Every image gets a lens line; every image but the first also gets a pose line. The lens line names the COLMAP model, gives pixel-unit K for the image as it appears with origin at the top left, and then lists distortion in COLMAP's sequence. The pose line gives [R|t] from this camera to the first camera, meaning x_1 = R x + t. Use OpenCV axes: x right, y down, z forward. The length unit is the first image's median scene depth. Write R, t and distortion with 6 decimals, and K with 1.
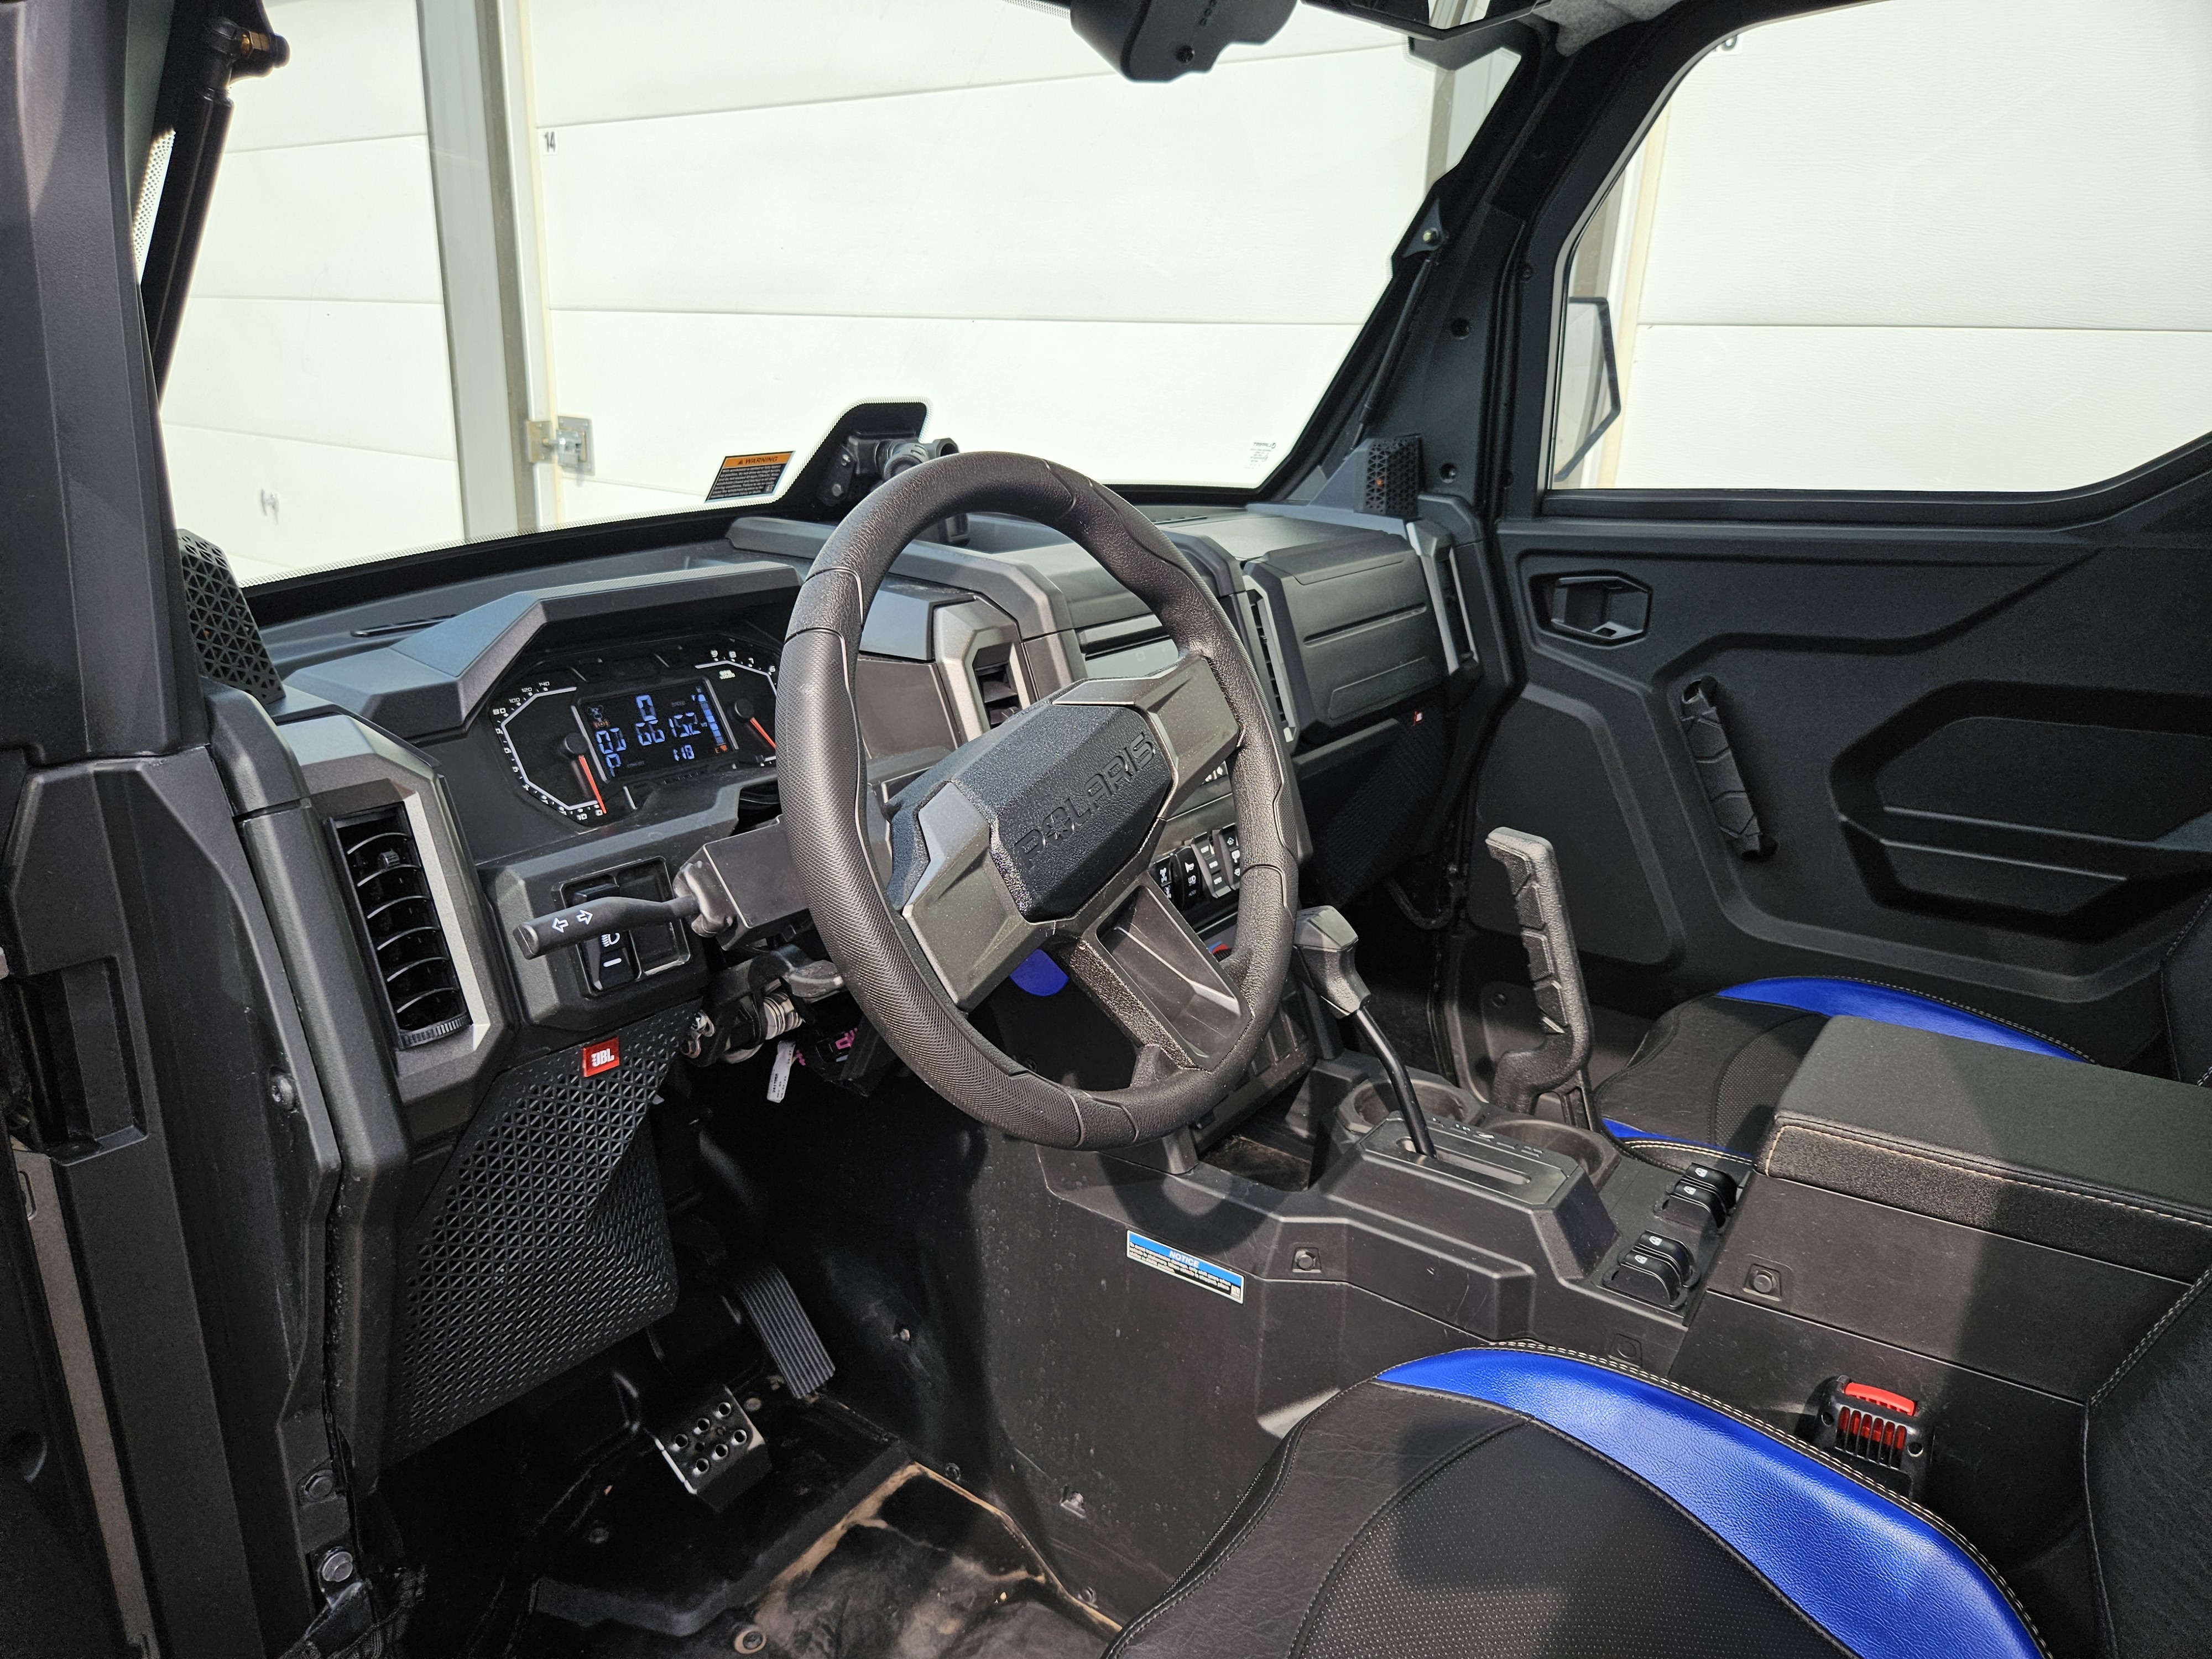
lens RADIAL K [[1496.4, 0, 1090.1], [0, 1496.4, 843.5], [0, 0, 1]] dist [0.065608, -0.077642]
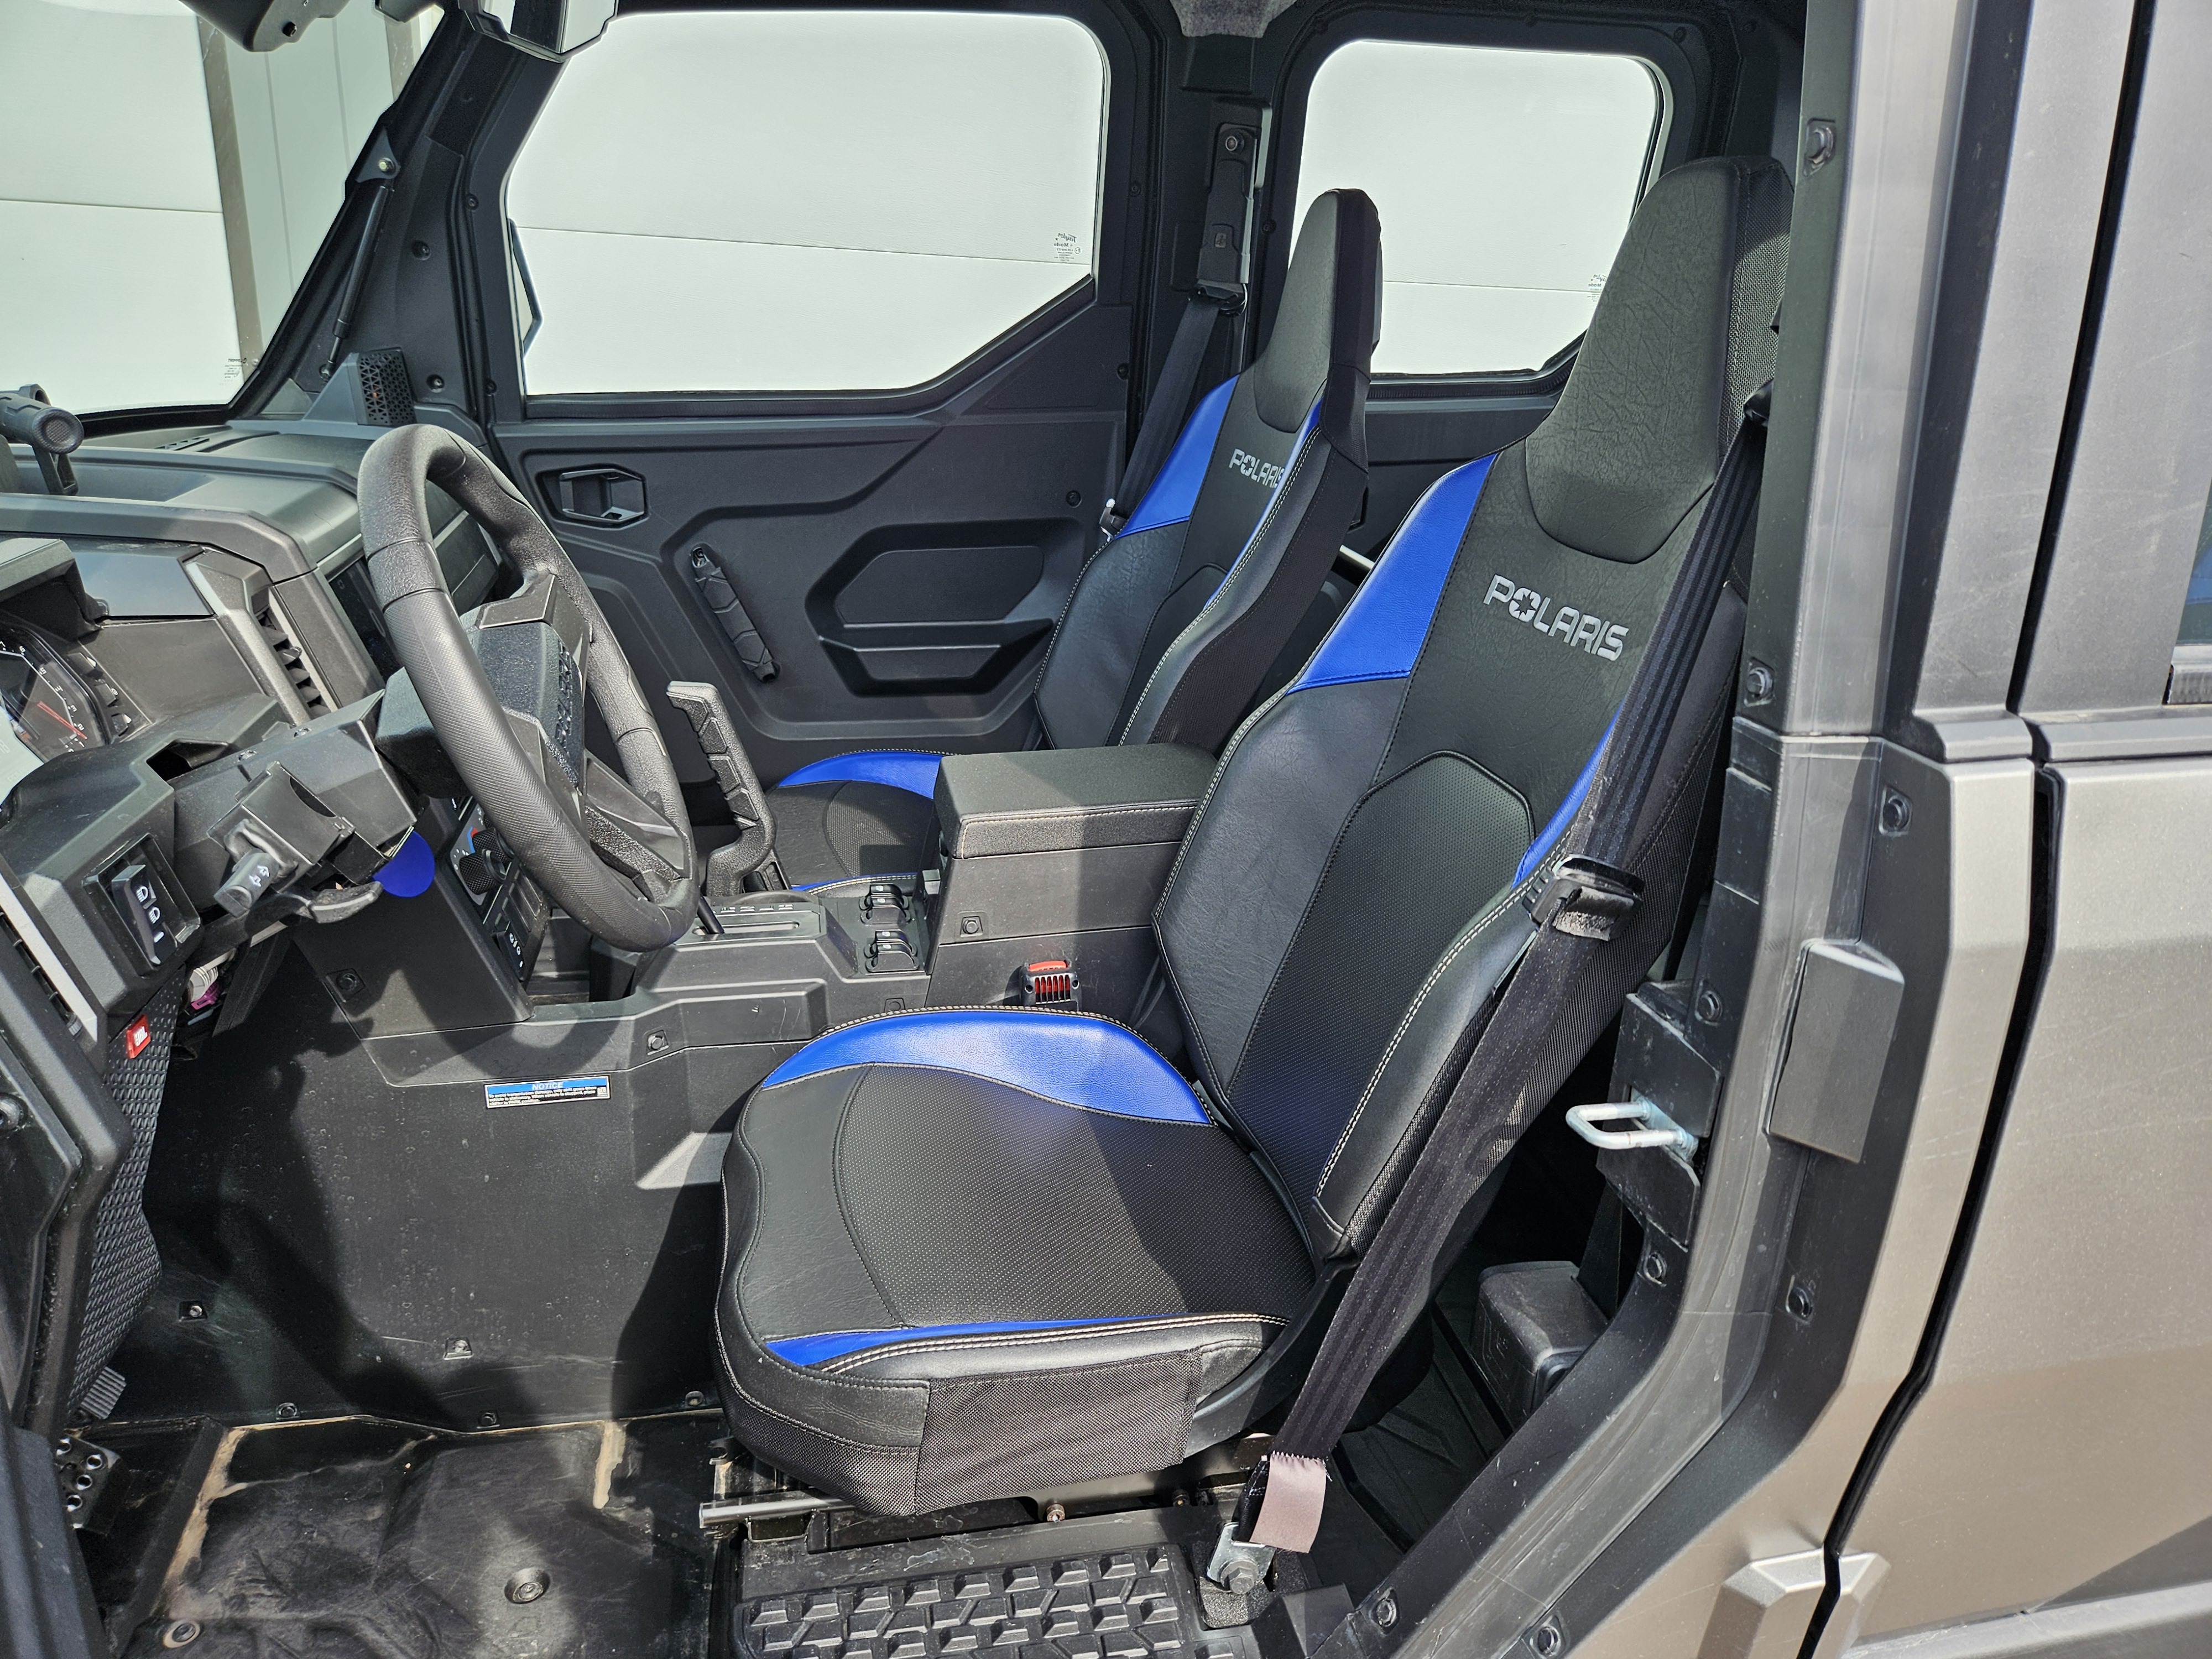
lens RADIAL K [[1495.6, 0, 1112.0], [0, 1495.6, 820.5], [0, 0, 1]] dist [0.062686, -0.059464]
pose [[0.669510, -0.248387, 0.700043, -0.357485], [0.195012, 0.968152, 0.157010, -0.021925], [-0.716747, 0.031397, 0.696626, -0.130599]]
